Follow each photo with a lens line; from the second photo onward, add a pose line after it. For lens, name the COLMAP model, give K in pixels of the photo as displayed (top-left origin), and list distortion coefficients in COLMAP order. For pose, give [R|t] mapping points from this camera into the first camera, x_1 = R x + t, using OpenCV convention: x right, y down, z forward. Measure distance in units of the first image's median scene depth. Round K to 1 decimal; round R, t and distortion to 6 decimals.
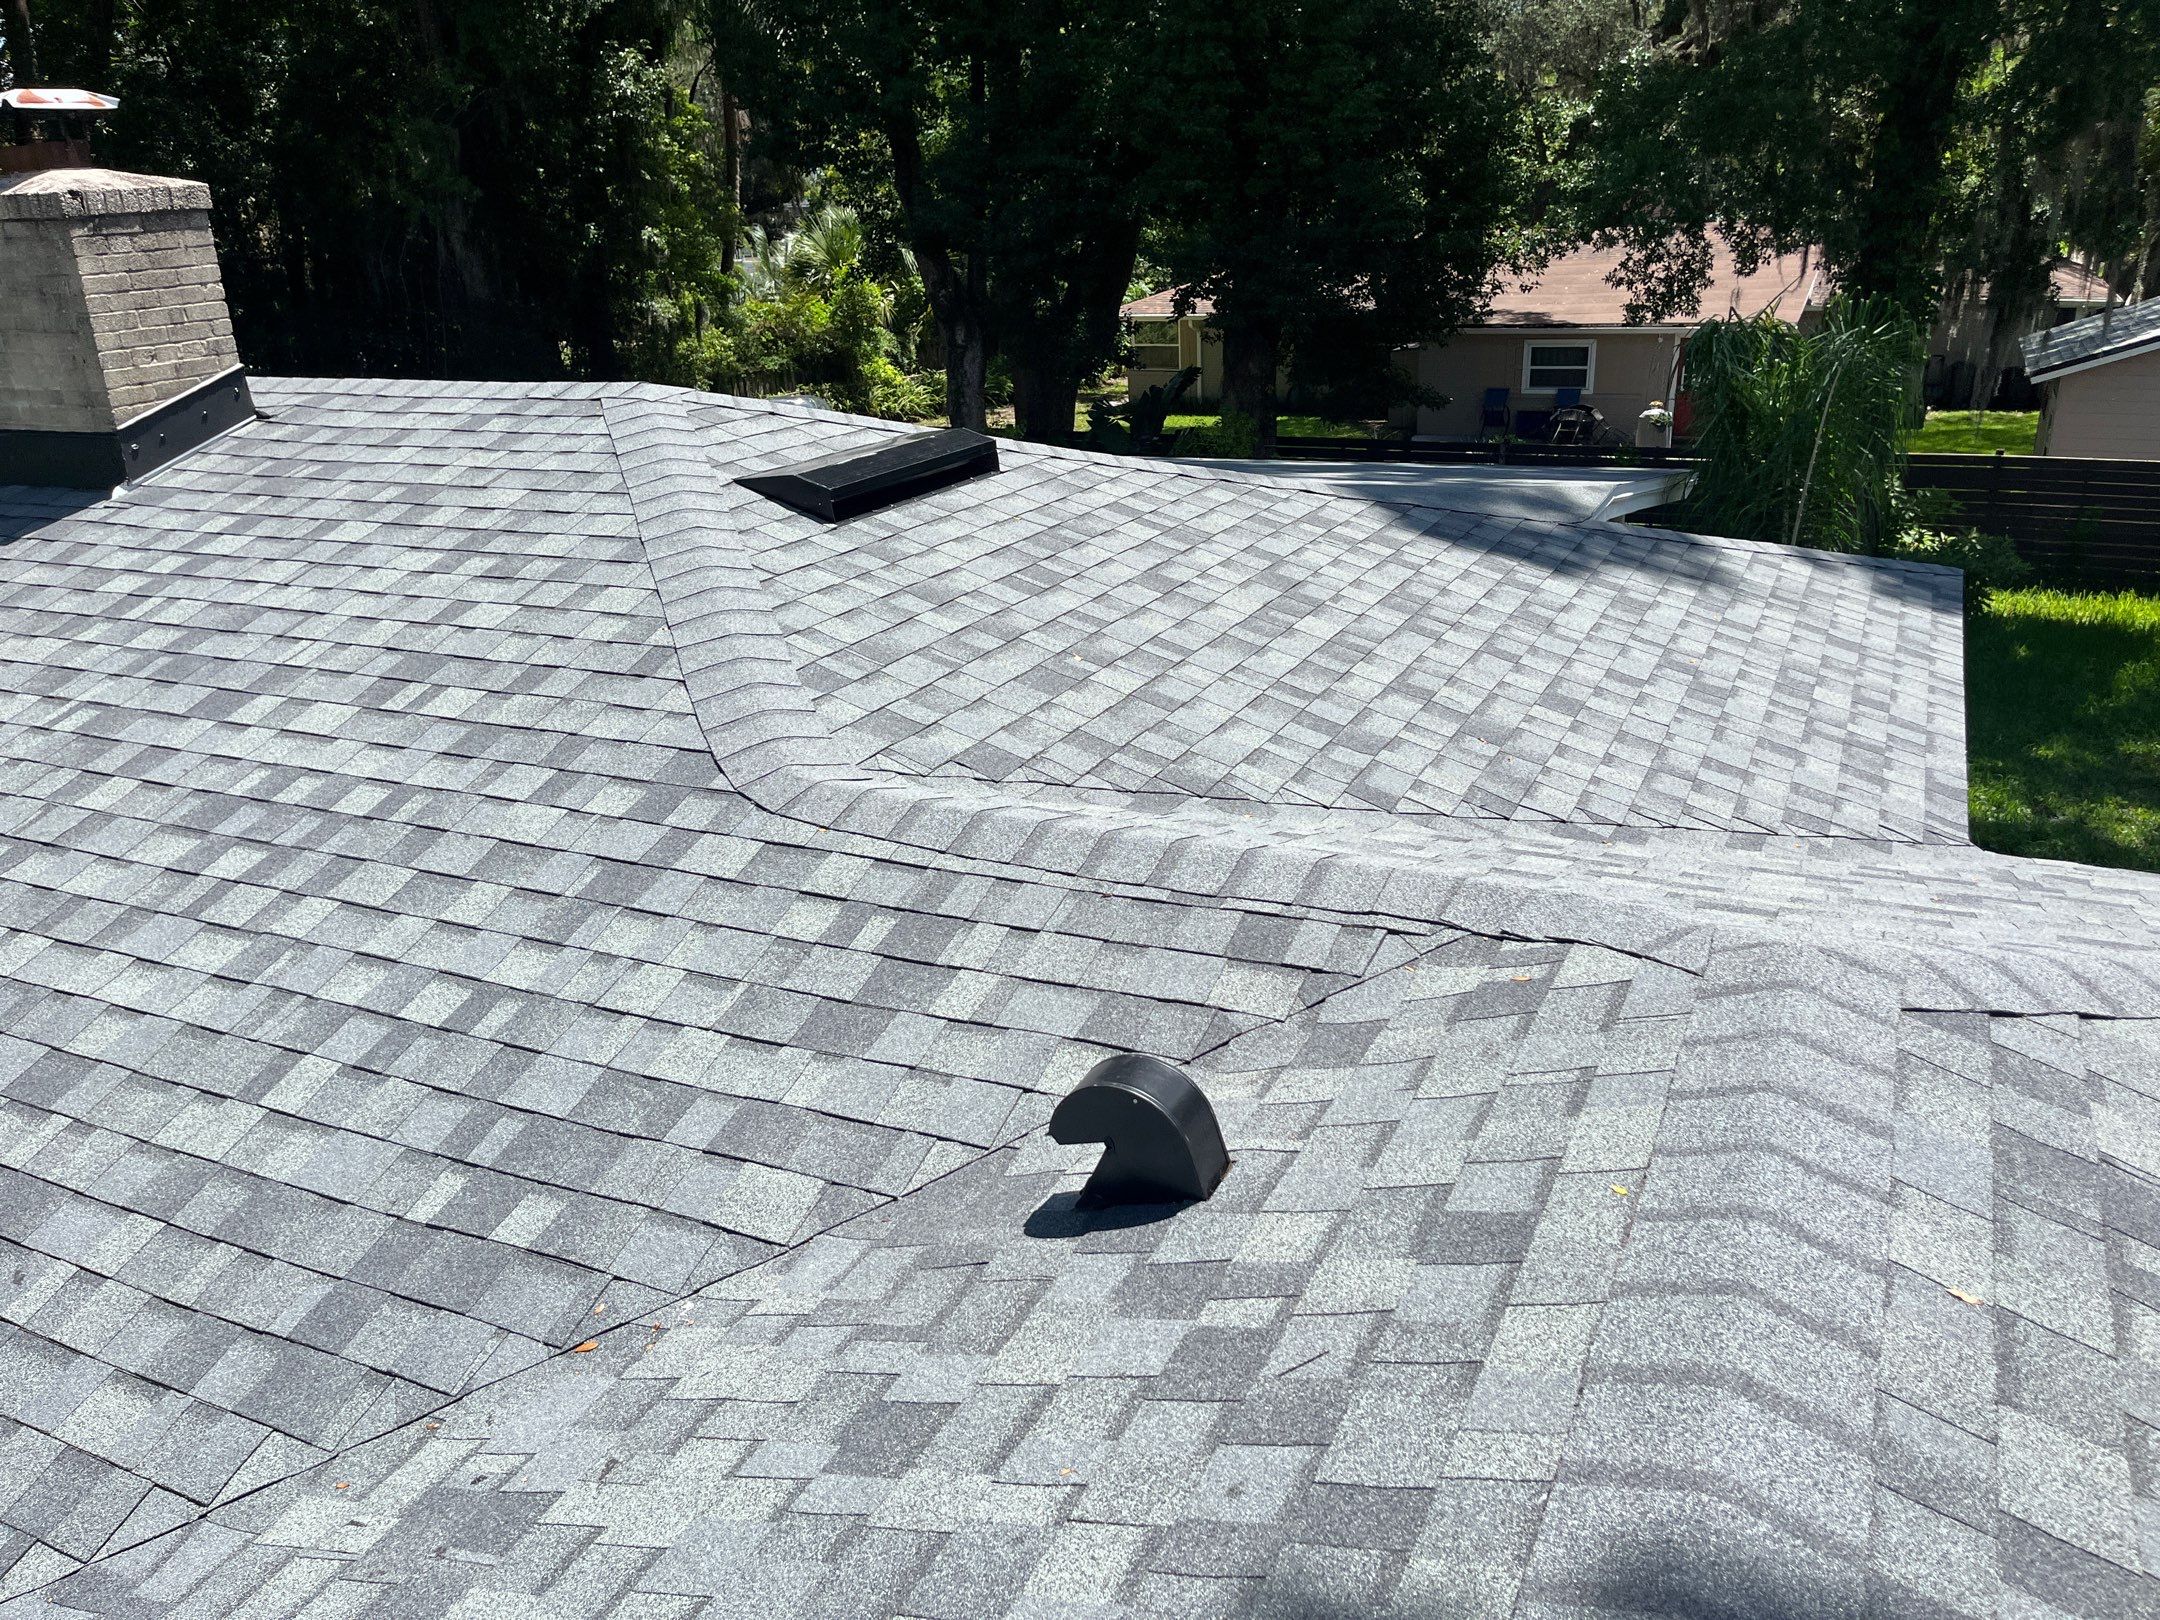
lens RADIAL K [[1649.2, 0, 1080.0], [0, 1649.2, 810.0], [0, 0, 1]] dist [0.060389, -0.120227]
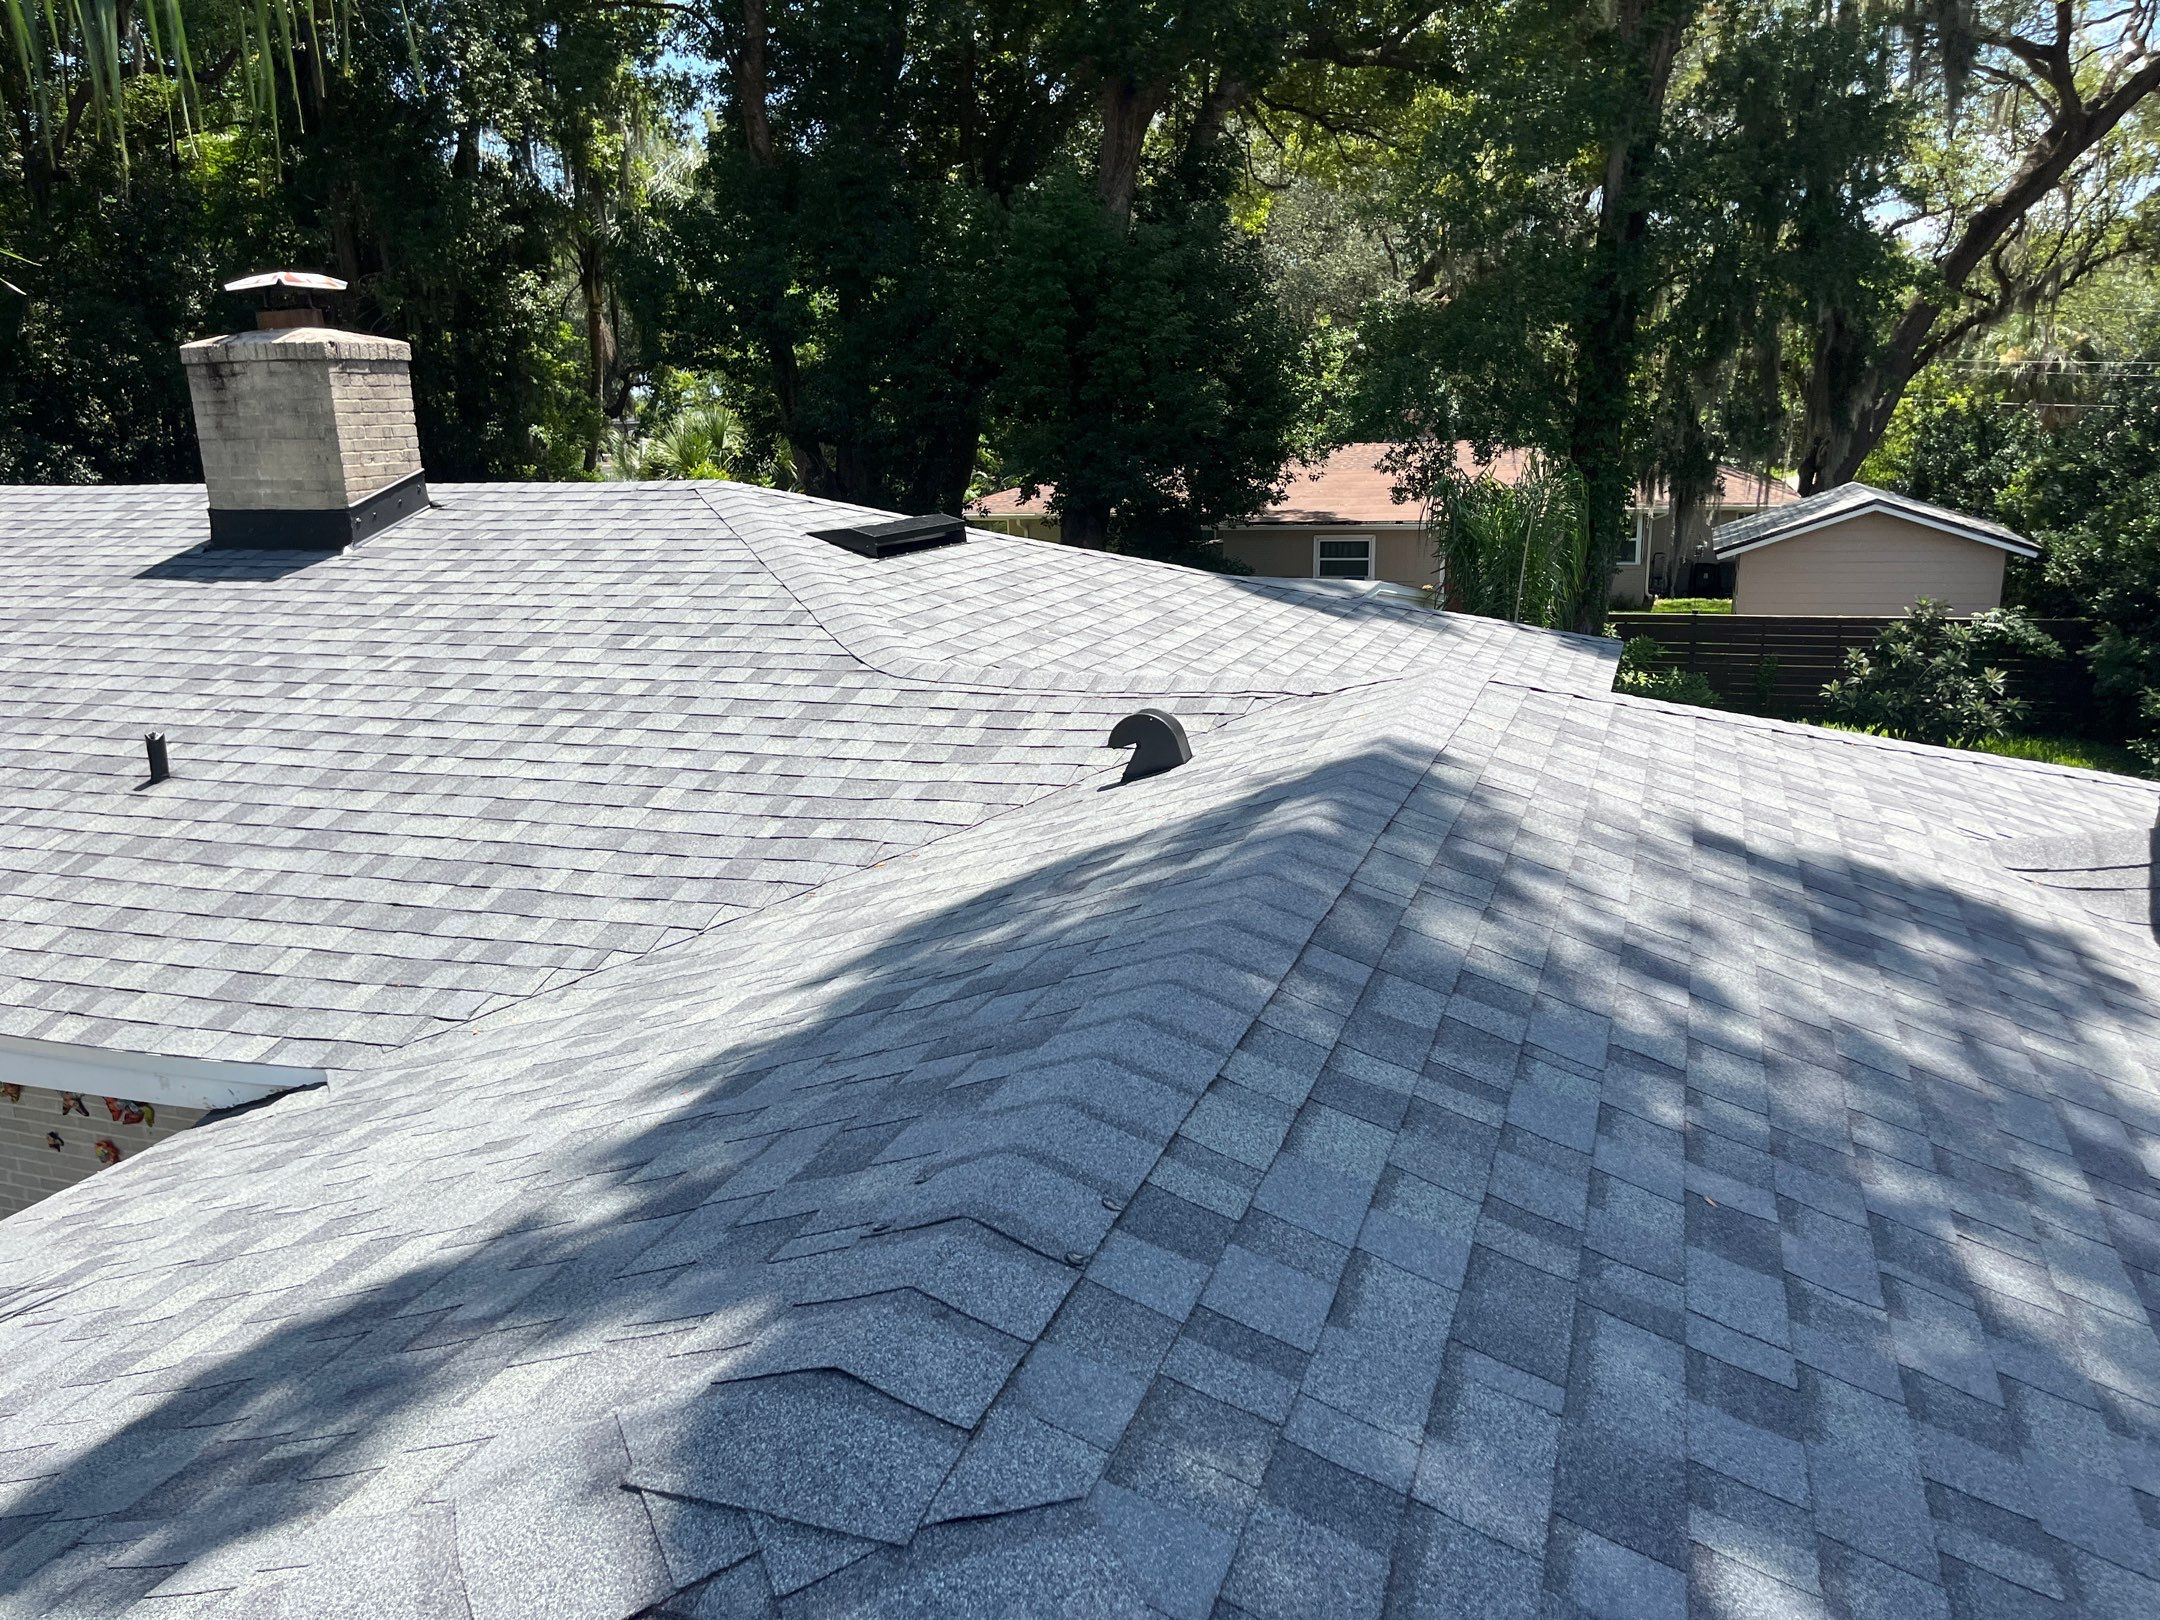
lens RADIAL K [[1681.9, 0, 1113.9], [0, 1681.9, 809.8], [0, 0, 1]] dist [-0.006116, -0.006885]
pose [[0.991004, -0.015491, 0.132931, -0.124501], [0.032527, 0.991375, -0.126959, 0.229567], [-0.129817, 0.130141, 0.982960, -0.461030]]
